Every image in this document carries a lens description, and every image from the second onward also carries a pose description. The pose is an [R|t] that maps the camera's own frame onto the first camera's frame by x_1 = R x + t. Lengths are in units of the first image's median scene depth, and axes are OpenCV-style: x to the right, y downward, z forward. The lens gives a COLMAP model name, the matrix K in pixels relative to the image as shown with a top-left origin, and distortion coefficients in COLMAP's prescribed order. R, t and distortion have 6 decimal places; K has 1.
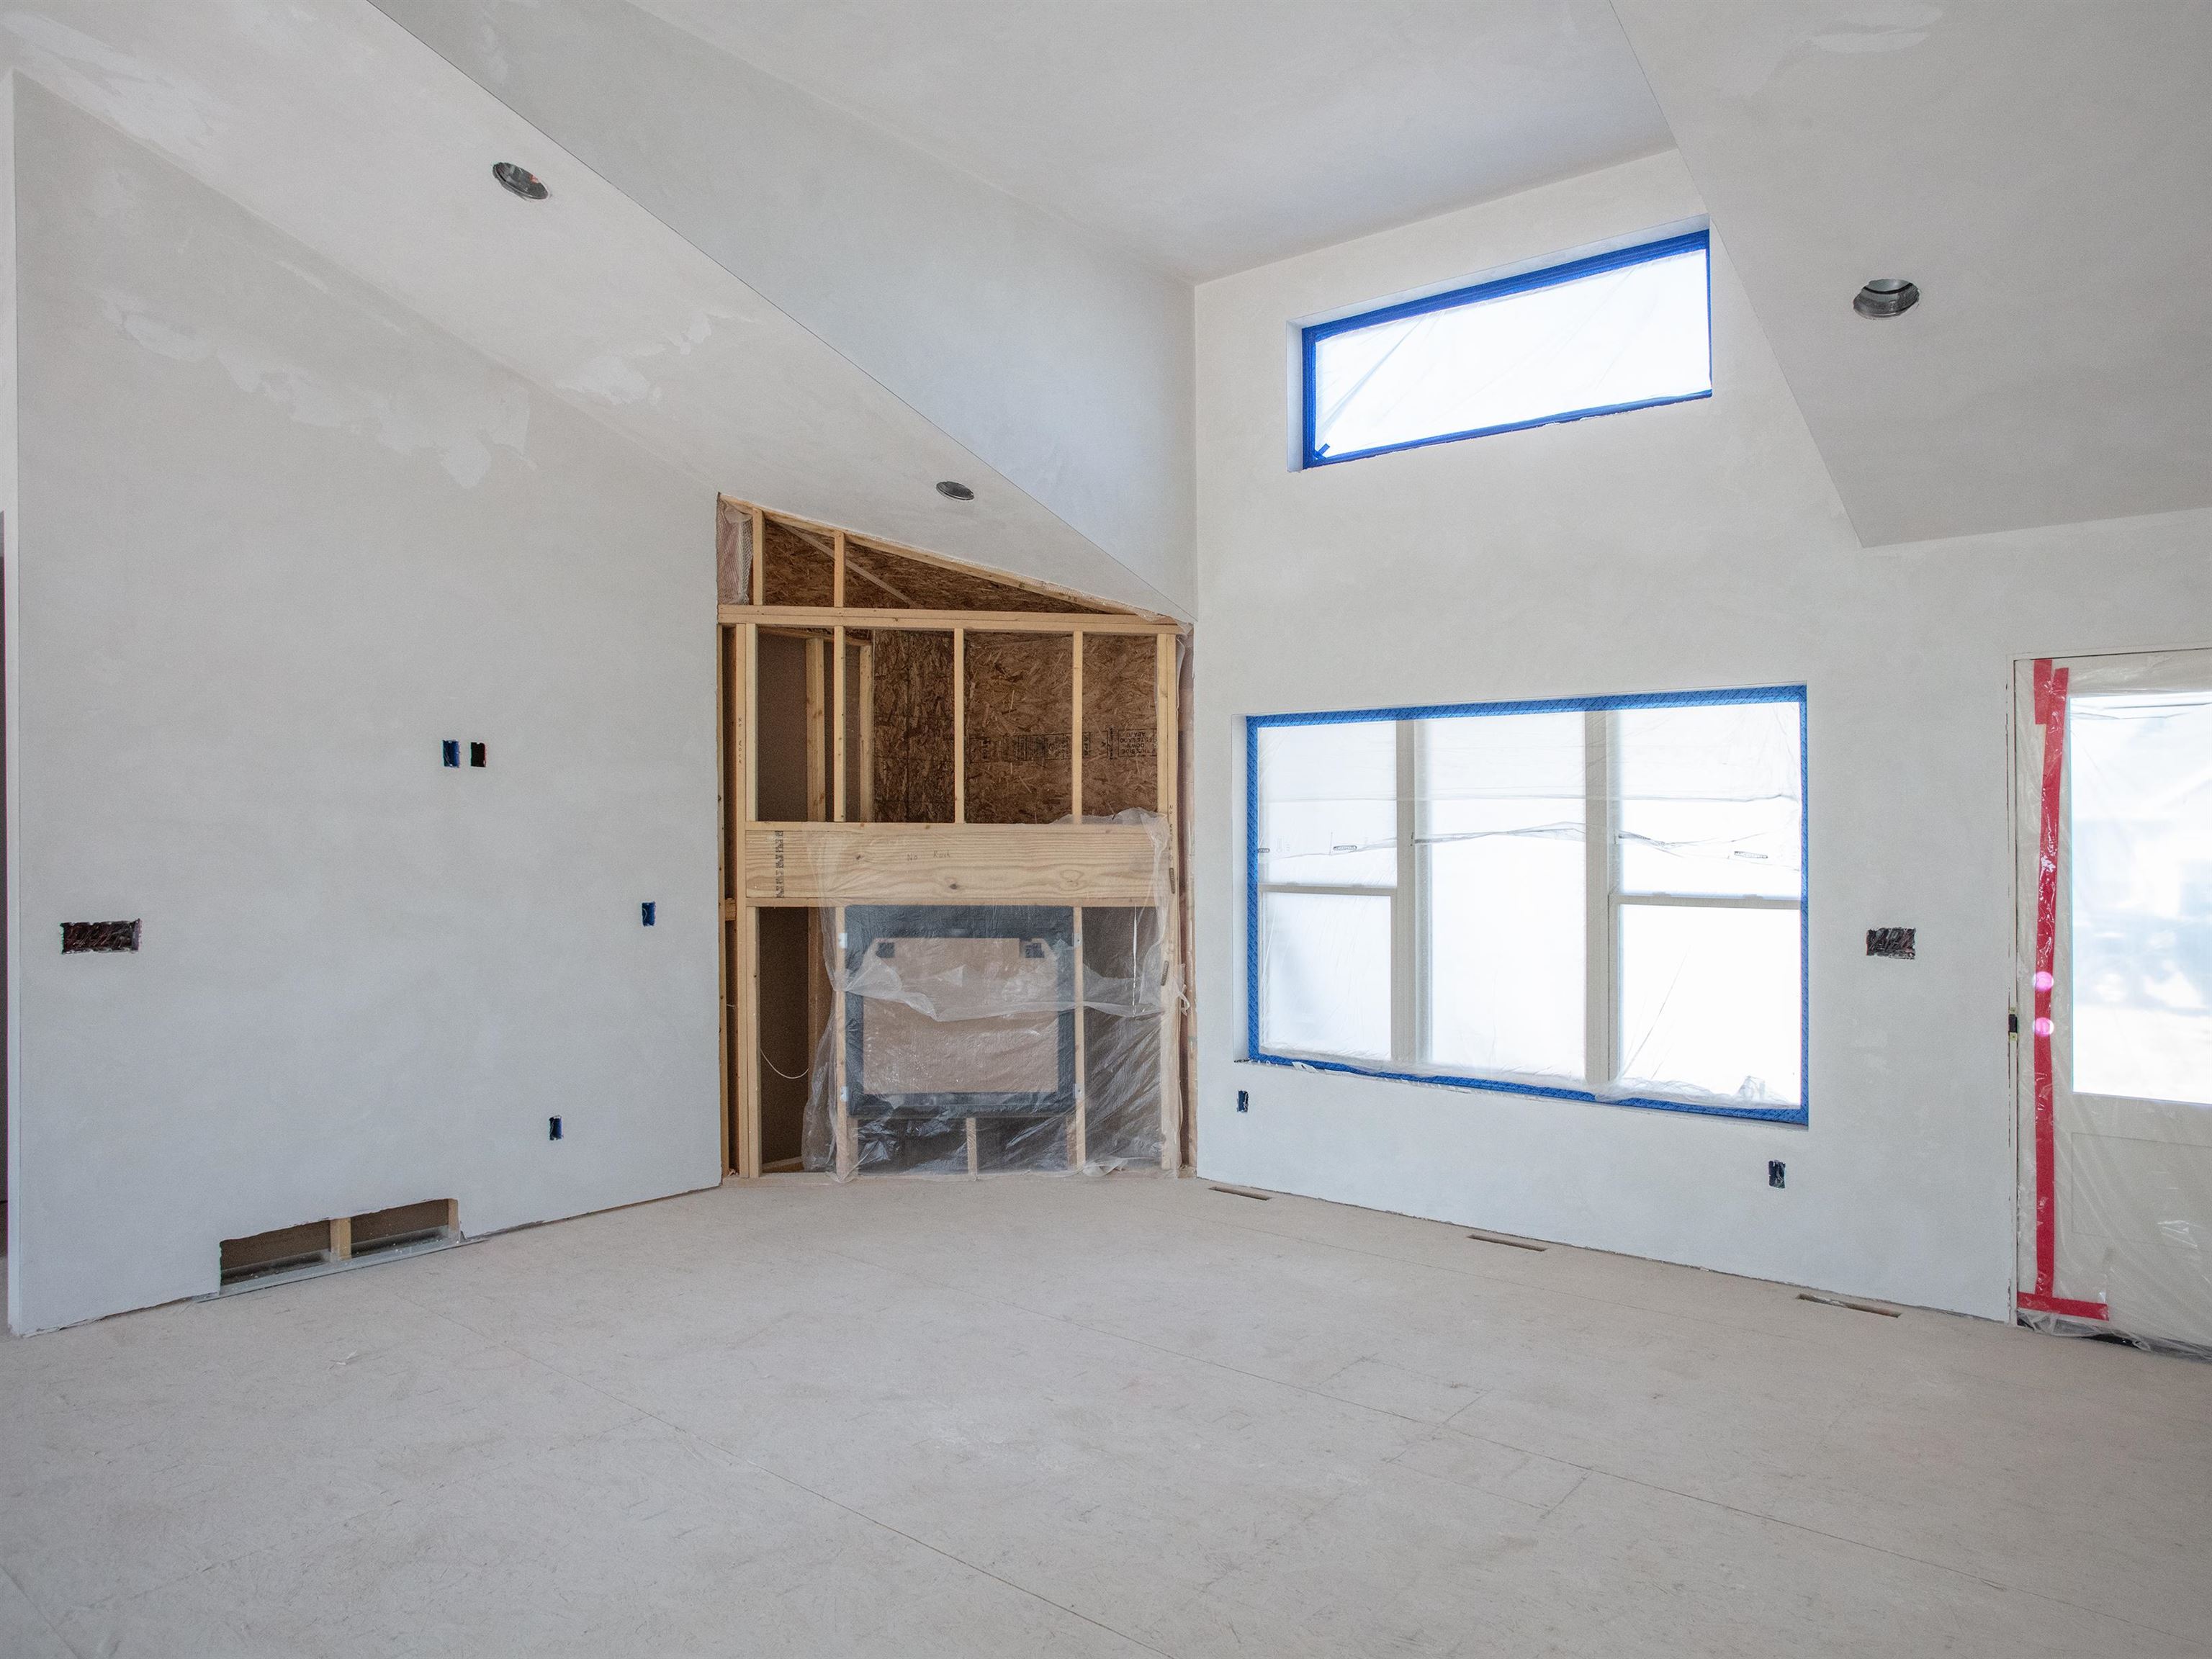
lens RADIAL K [[1444.0, 0, 1333.2], [0, 1444.0, 807.9], [0, 0, 1]] dist [-0.036570, 0.043482]
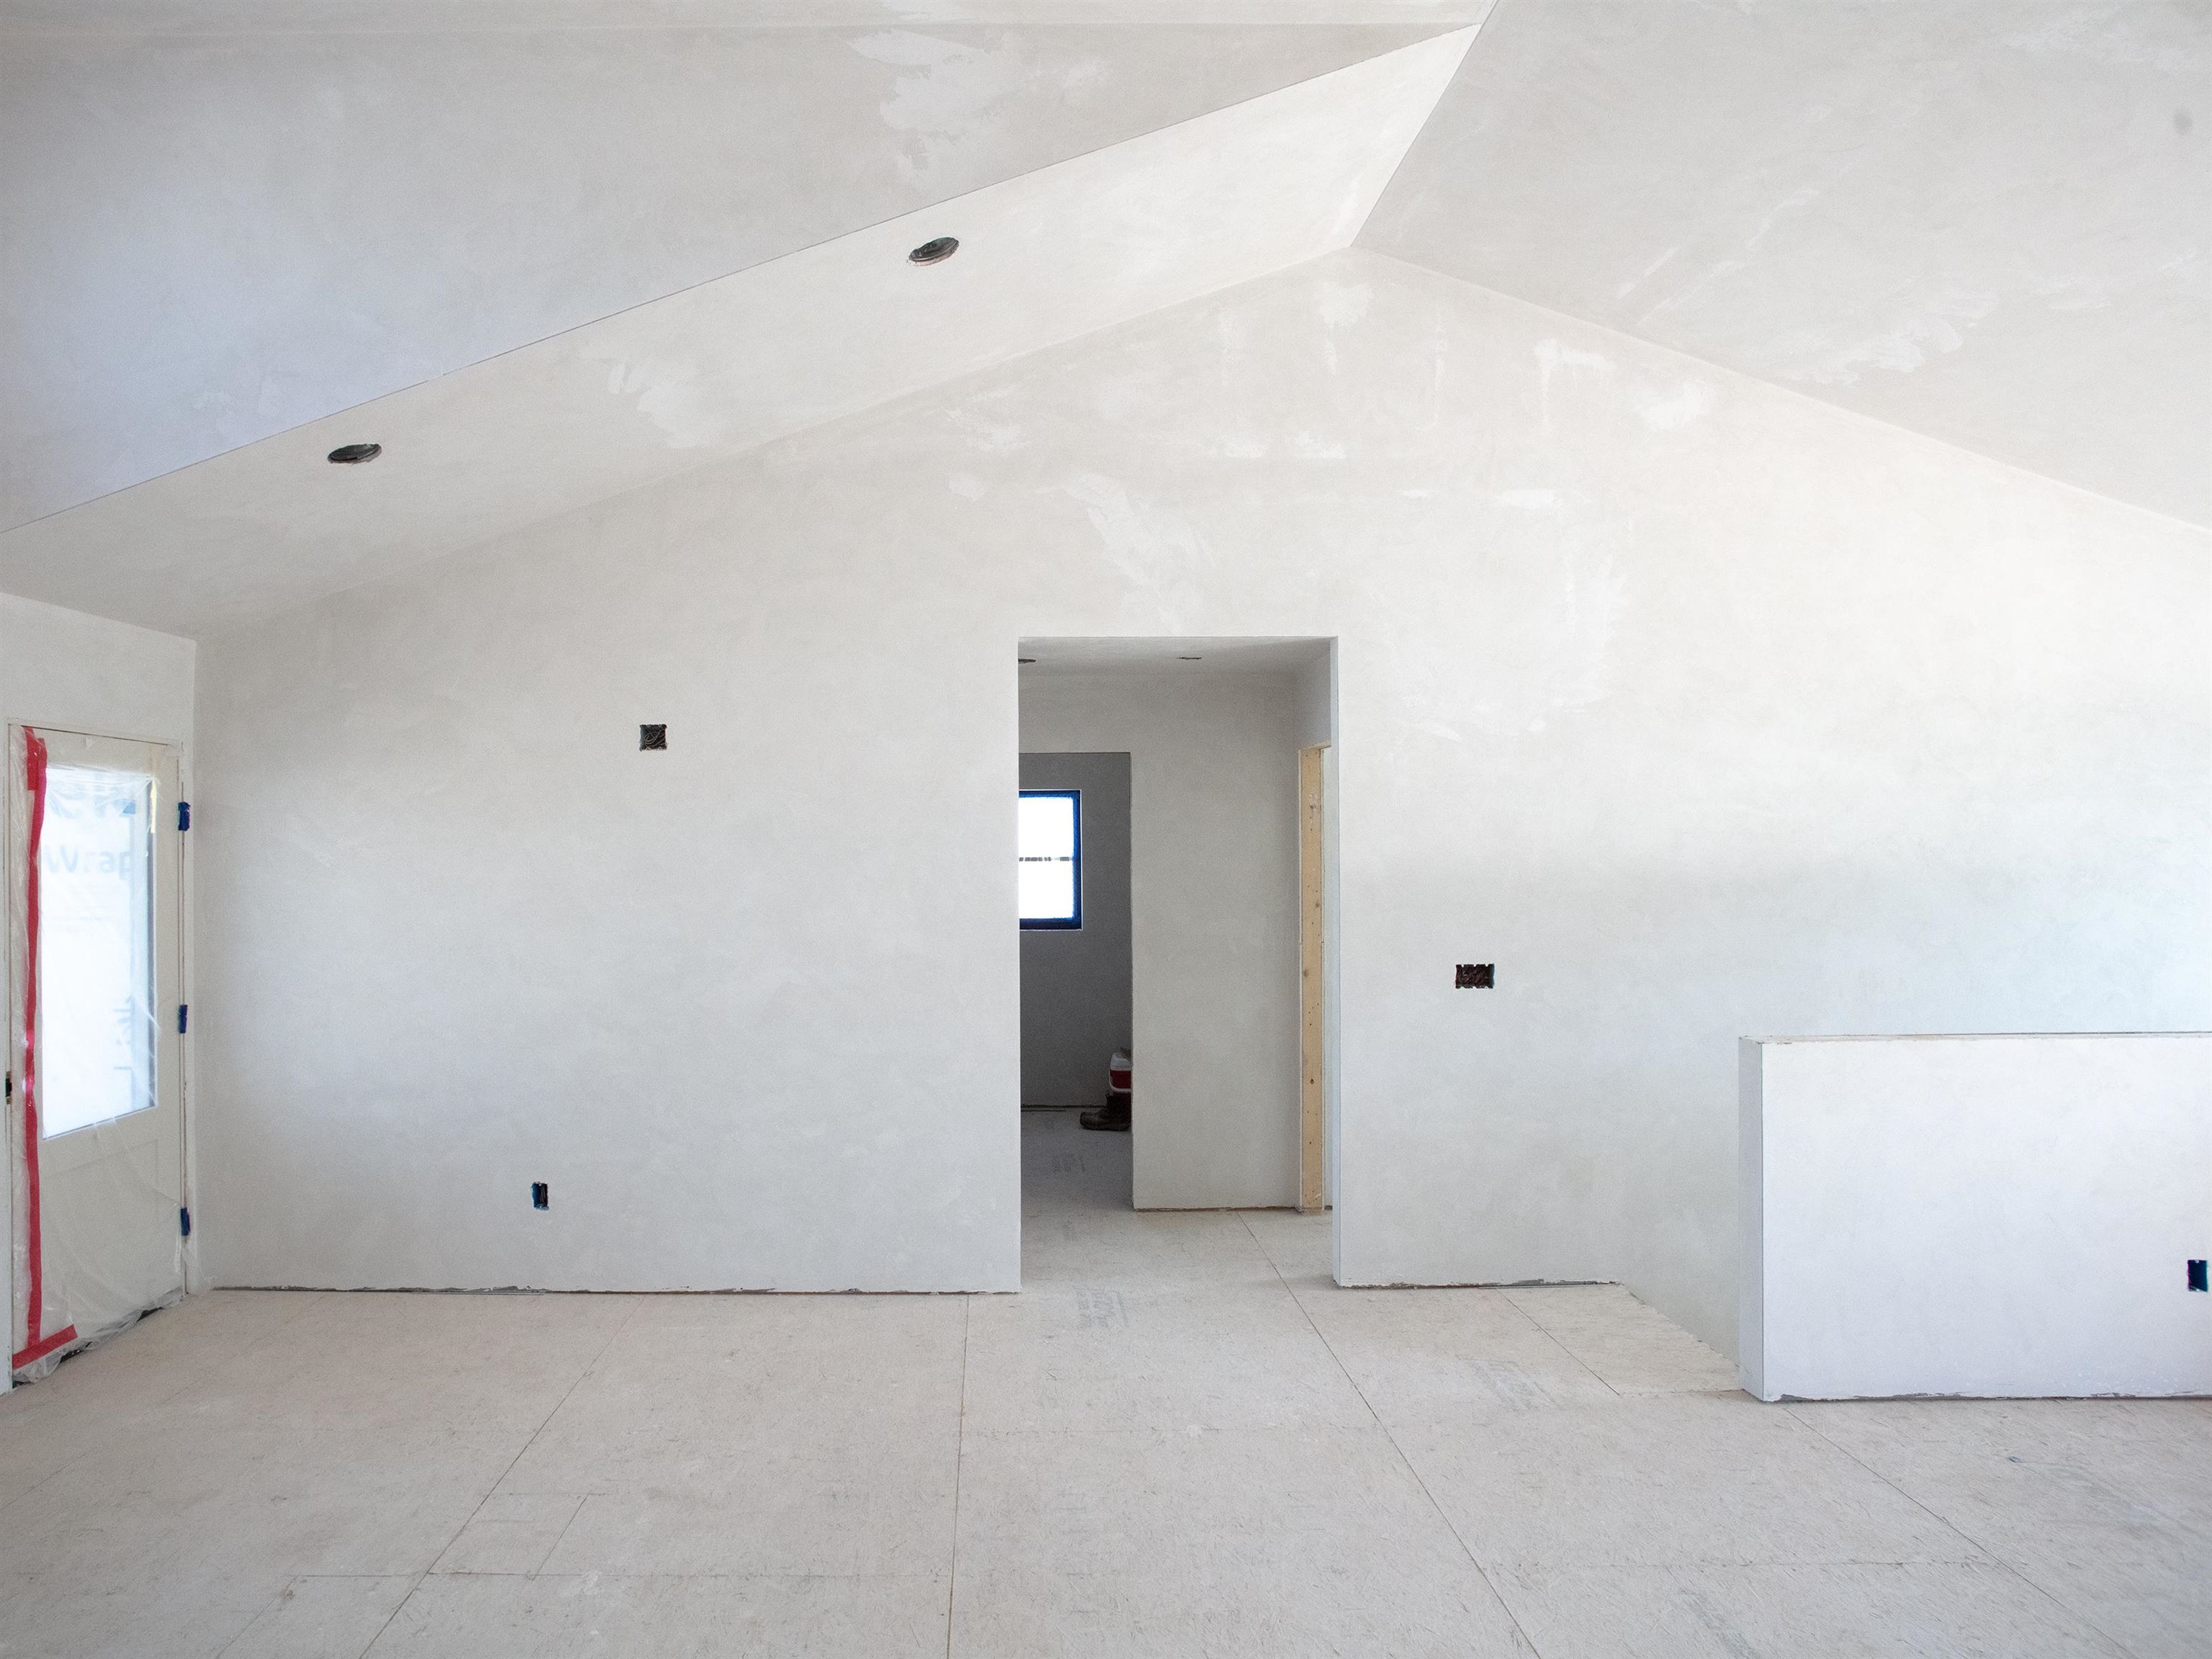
lens RADIAL K [[1413.2, 0, 992.2], [0, 1413.2, 837.1], [0, 0, 1]] dist [-0.082644, 0.057984]
pose [[-0.581240, 0.003117, 0.813726, -0.514803], [-0.020541, 0.999618, -0.018501, -0.015493], [-0.813473, -0.027468, -0.580954, 0.741099]]
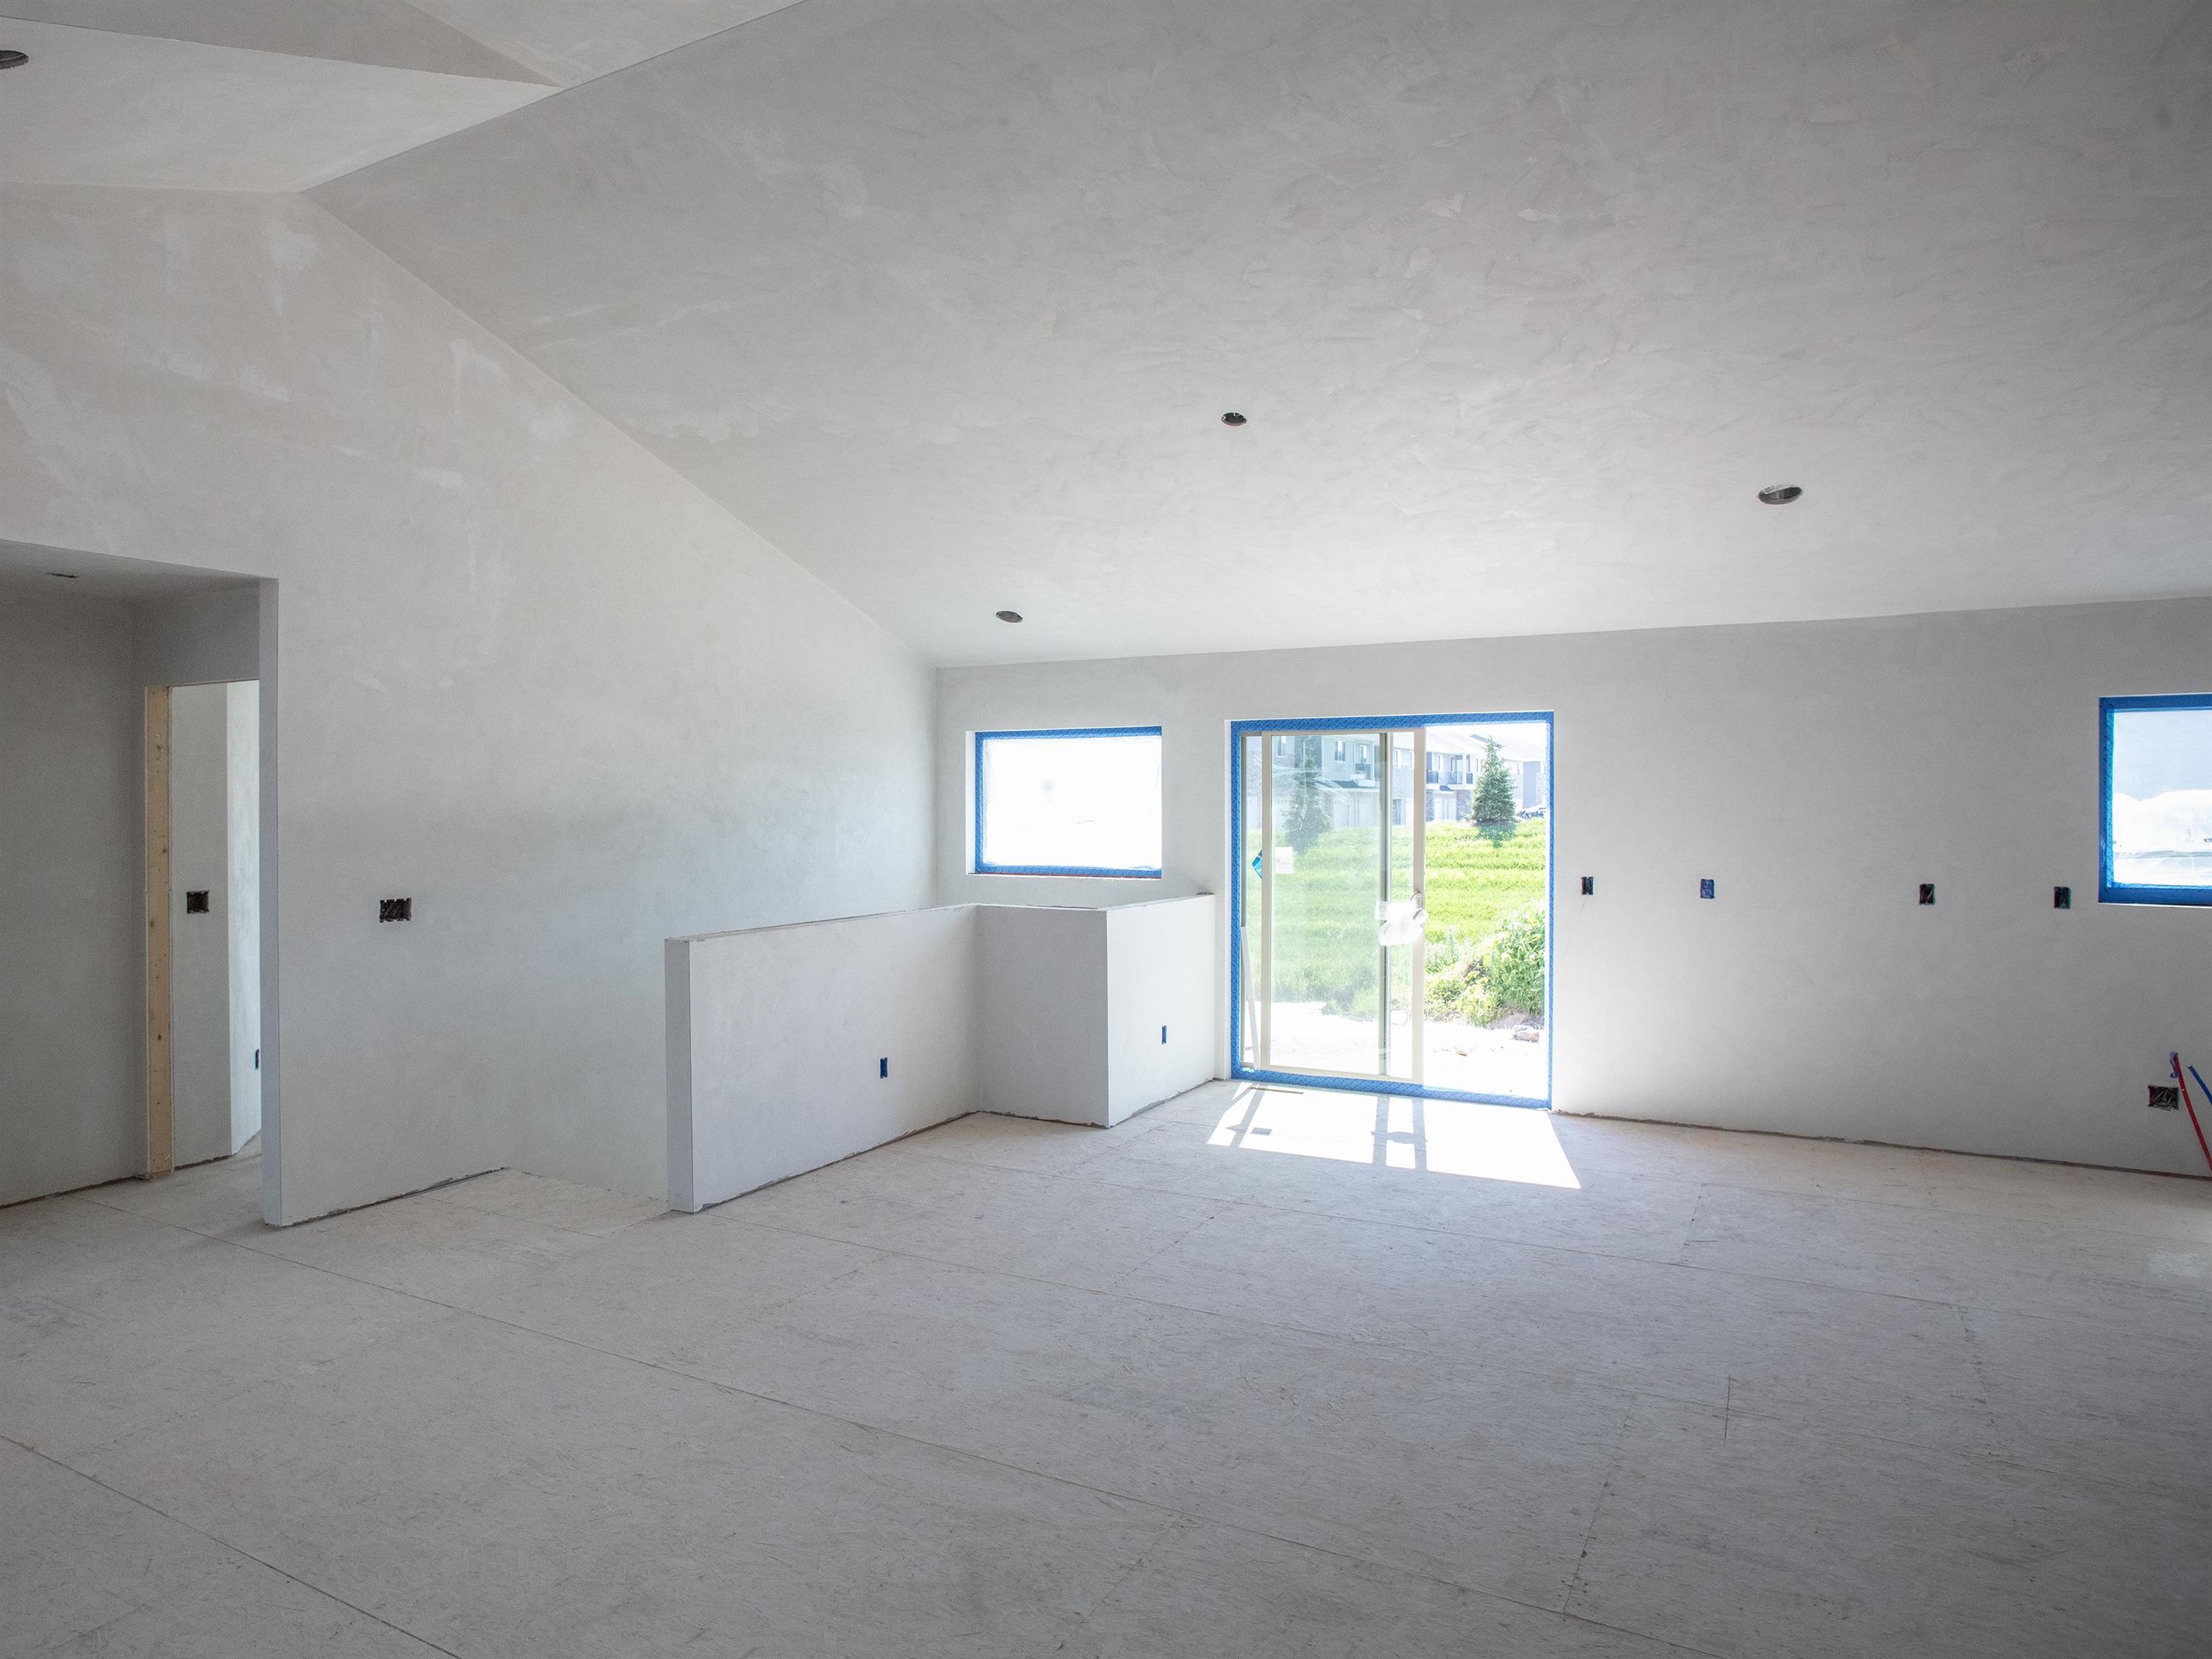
lens RADIAL K [[1415.3, 0, 972.3], [0, 1415.3, 792.6], [0, 0, 1]] dist [-0.079252, 0.055963]
pose [[-0.996836, -0.009909, -0.078871, -0.296370], [-0.007215, 0.999383, -0.034369, -0.001010], [0.079163, -0.033691, -0.996292, 0.953111]]
